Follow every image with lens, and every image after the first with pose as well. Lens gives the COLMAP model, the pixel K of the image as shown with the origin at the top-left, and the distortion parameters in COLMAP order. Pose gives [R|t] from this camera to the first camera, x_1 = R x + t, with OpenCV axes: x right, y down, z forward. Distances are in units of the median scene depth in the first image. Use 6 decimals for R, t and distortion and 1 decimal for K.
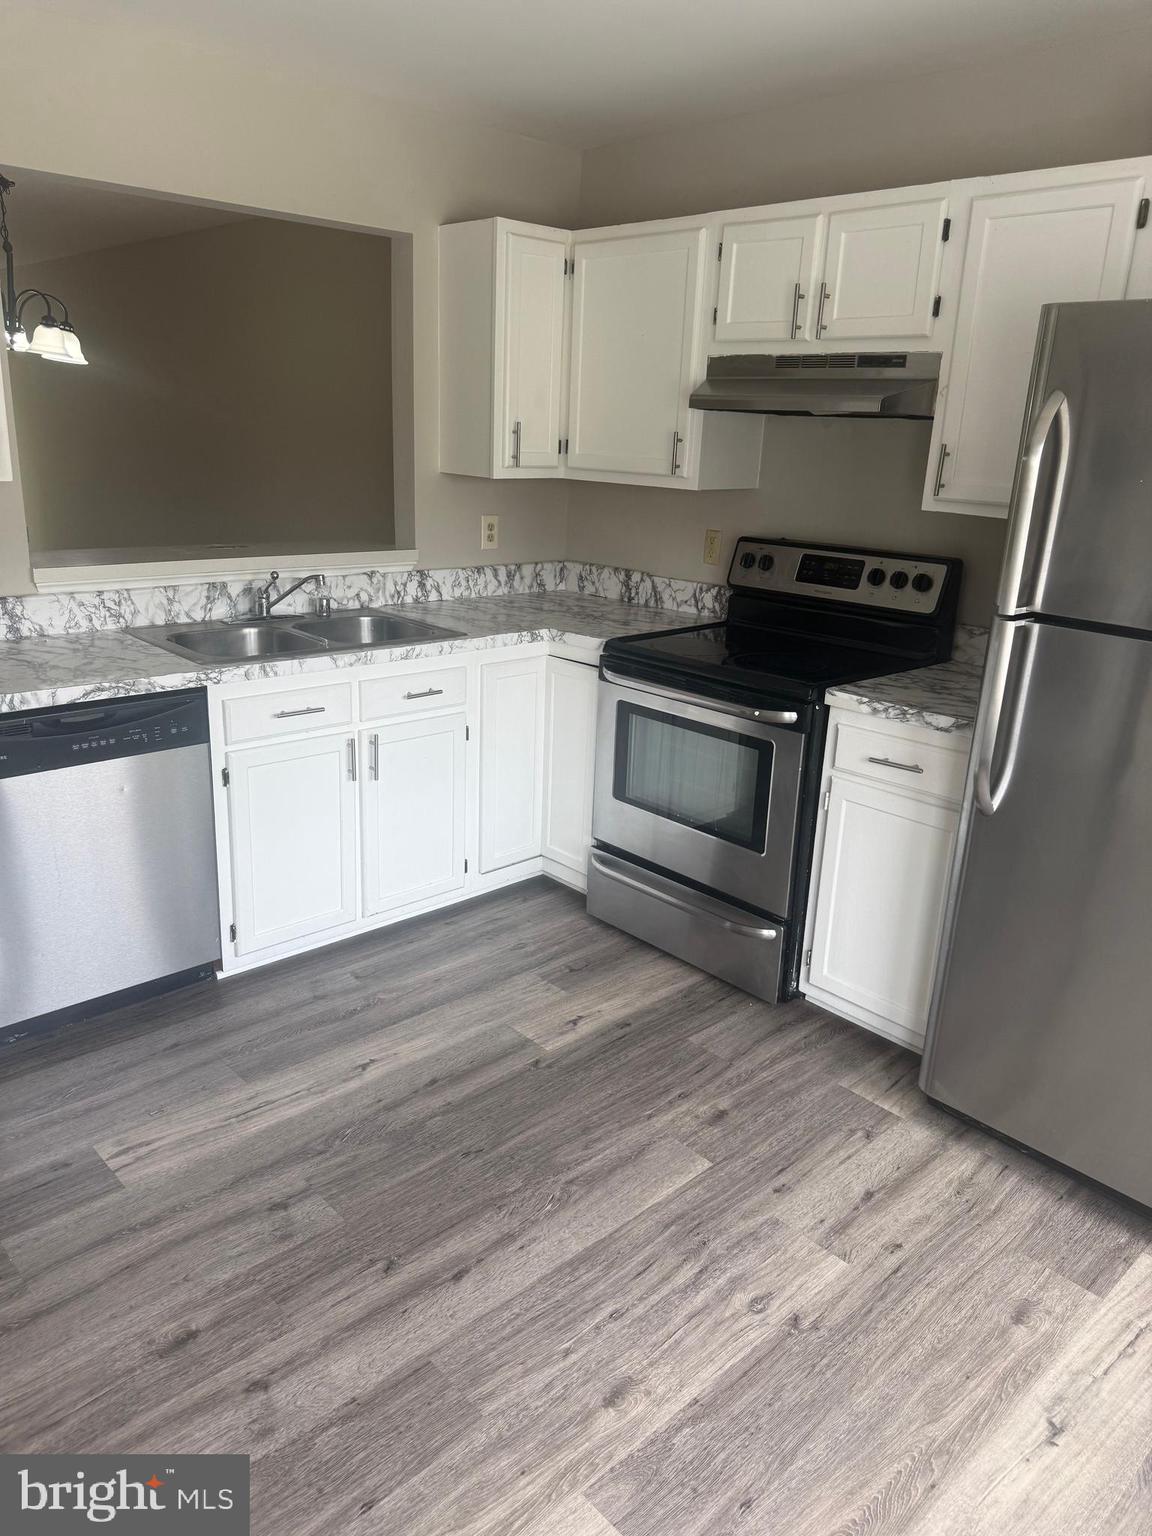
lens RADIAL K [[1091.4, 0, 579.4], [0, 1091.4, 773.0], [0, 0, 1]] dist [0.060747, -0.045815]
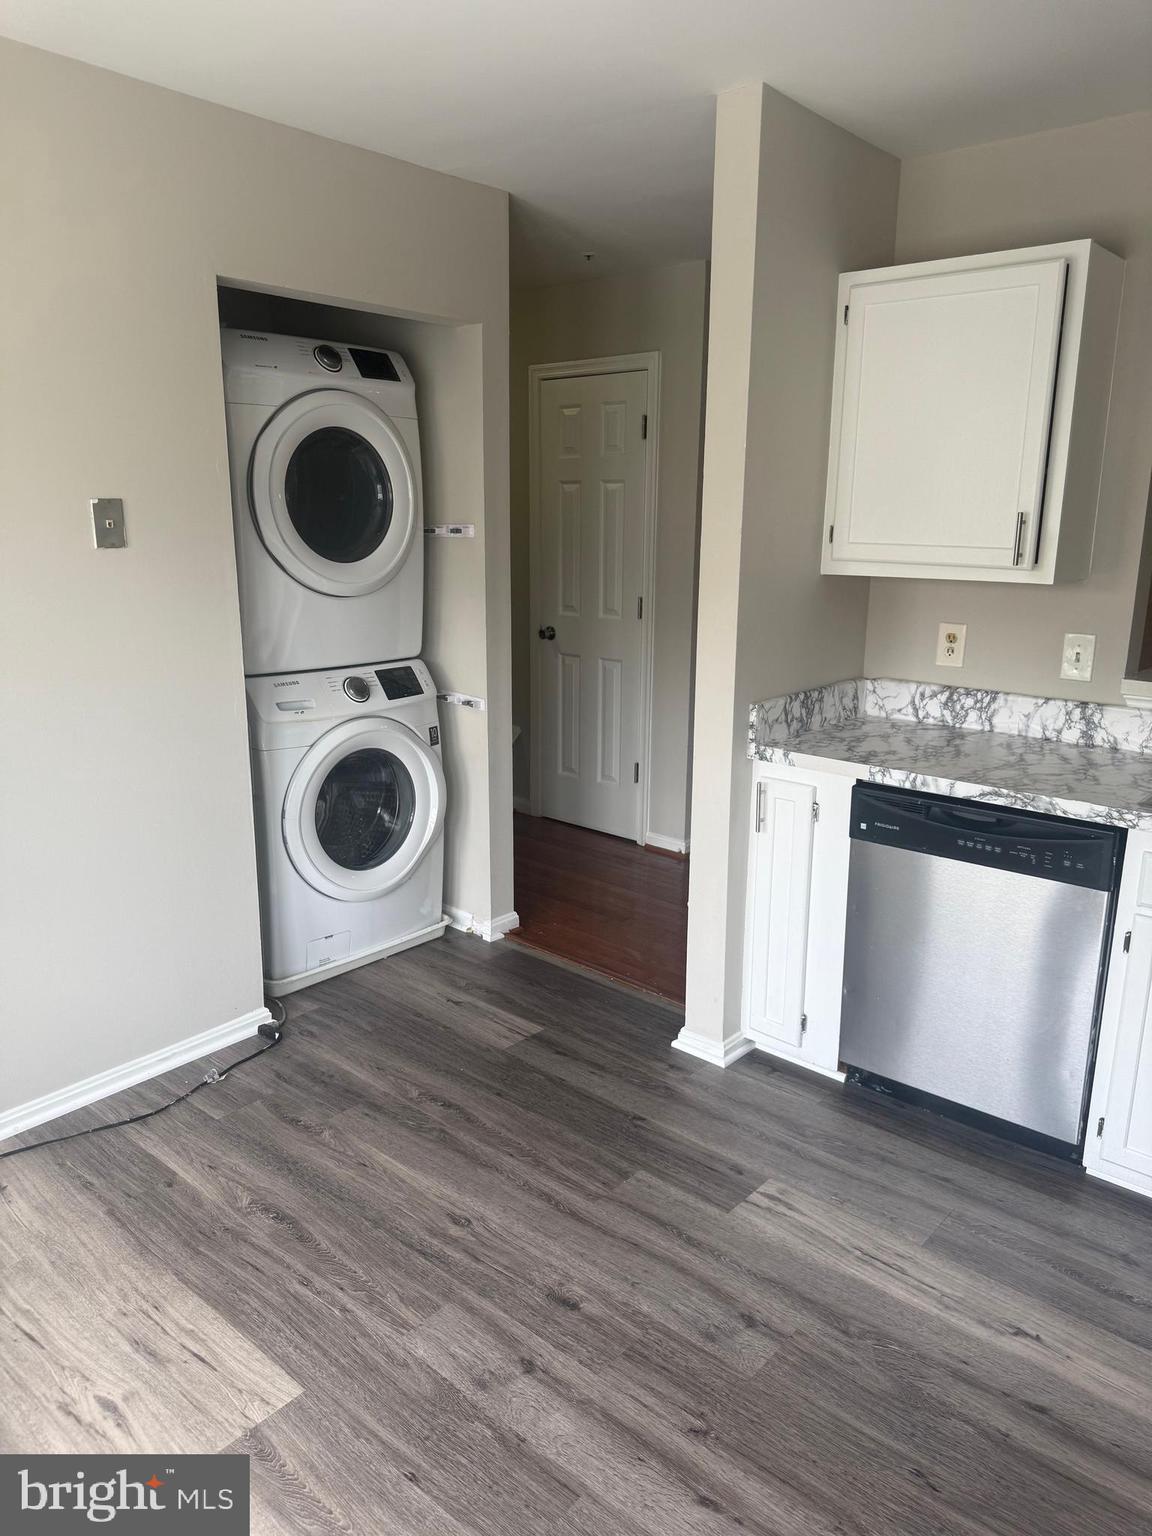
lens RADIAL K [[1111.6, 0, 571.8], [0, 1111.6, 790.6], [0, 0, 1]] dist [0.014870, 0.000582]
pose [[0.108581, 0.214676, -0.970631, 0.494386], [-0.310330, 0.934927, 0.172064, -0.137856], [0.944407, 0.282533, 0.168136, 0.511344]]
